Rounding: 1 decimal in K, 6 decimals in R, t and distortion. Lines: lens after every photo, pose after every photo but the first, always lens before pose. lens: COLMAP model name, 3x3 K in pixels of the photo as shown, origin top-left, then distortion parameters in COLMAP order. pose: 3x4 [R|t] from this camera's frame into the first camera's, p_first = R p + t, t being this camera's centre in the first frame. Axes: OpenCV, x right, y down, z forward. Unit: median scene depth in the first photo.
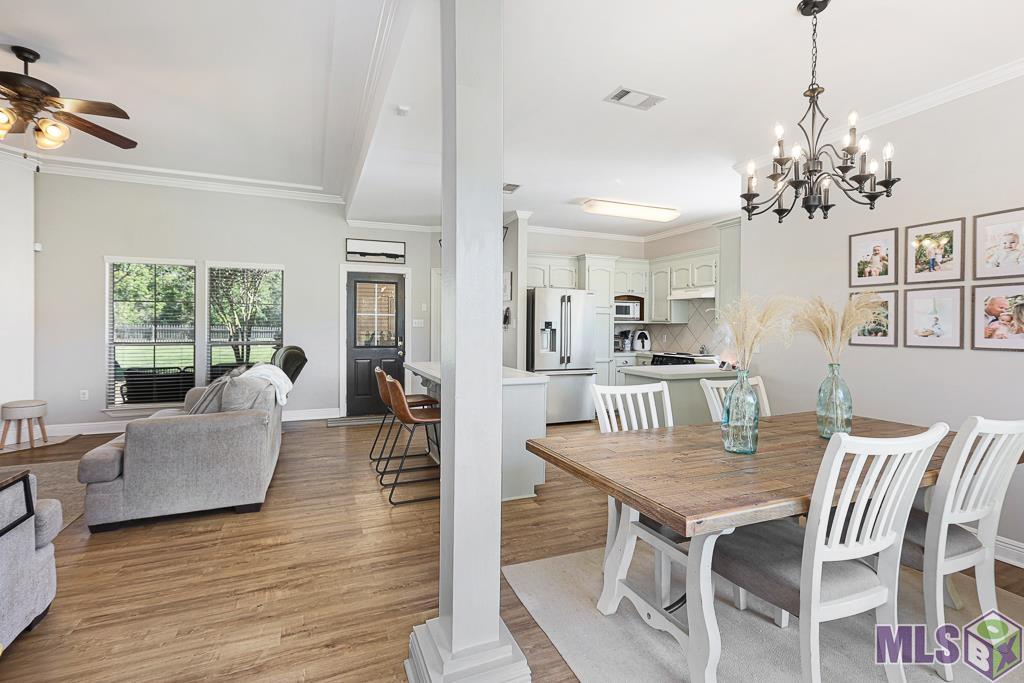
lens RADIAL K [[472.1, 0, 517.4], [0, 472.1, 337.1], [0, 0, 1]] dist [0.002096, 0.001049]
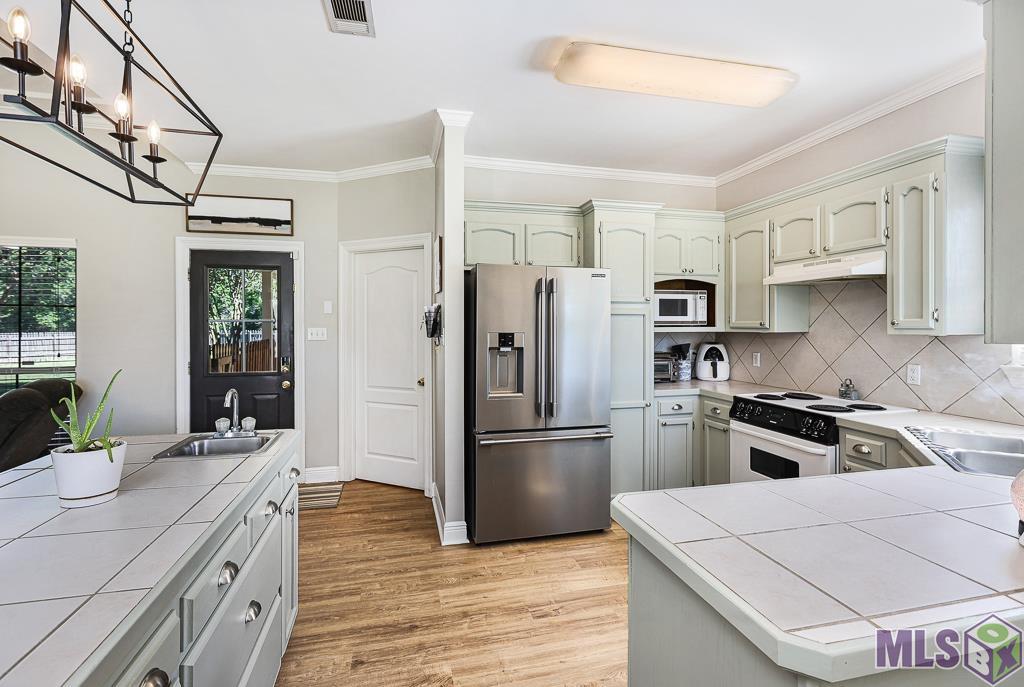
lens RADIAL K [[472.1, 0, 510.7], [0, 472.1, 335.2], [0, 0, 1]] dist [0.002096, 0.001049]
pose [[0.986220, -0.004515, -0.165378, 0.134789], [0.003508, 0.999973, -0.006385, -0.023791], [0.165402, 0.005717, 0.986210, 0.458384]]
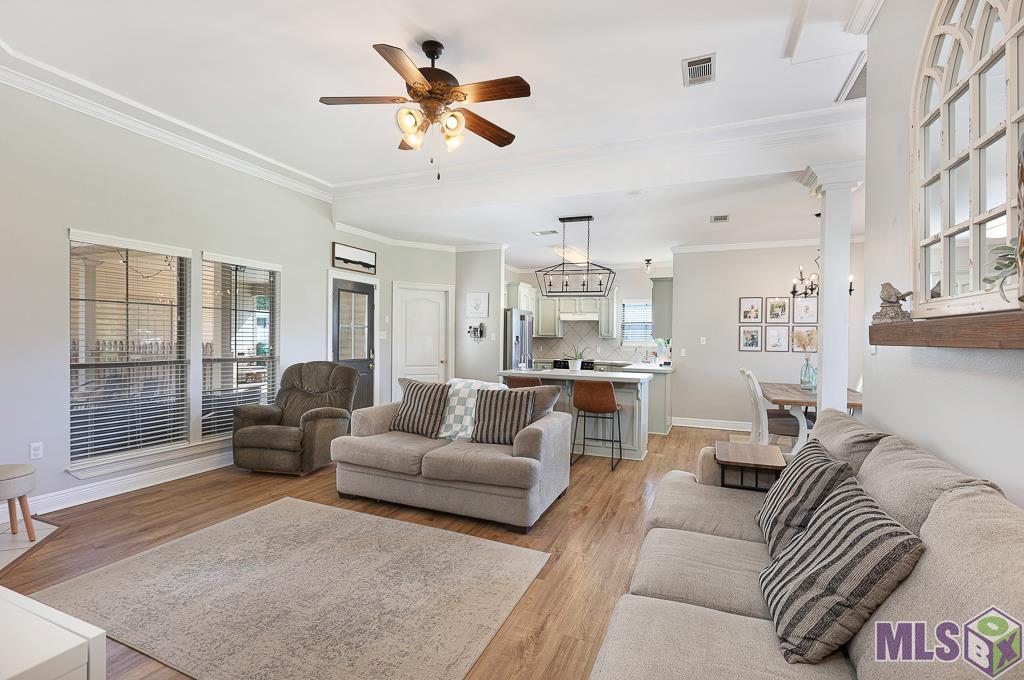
lens RADIAL K [[472.1, 0, 513.4], [0, 472.1, 339.9], [0, 0, 1]] dist [0.002096, 0.001049]
pose [[0.718903, 0.002262, 0.695107, -0.716404], [0.006992, 0.999921, -0.010486, -0.008098], [-0.695075, 0.012399, 0.718830, 0.102059]]
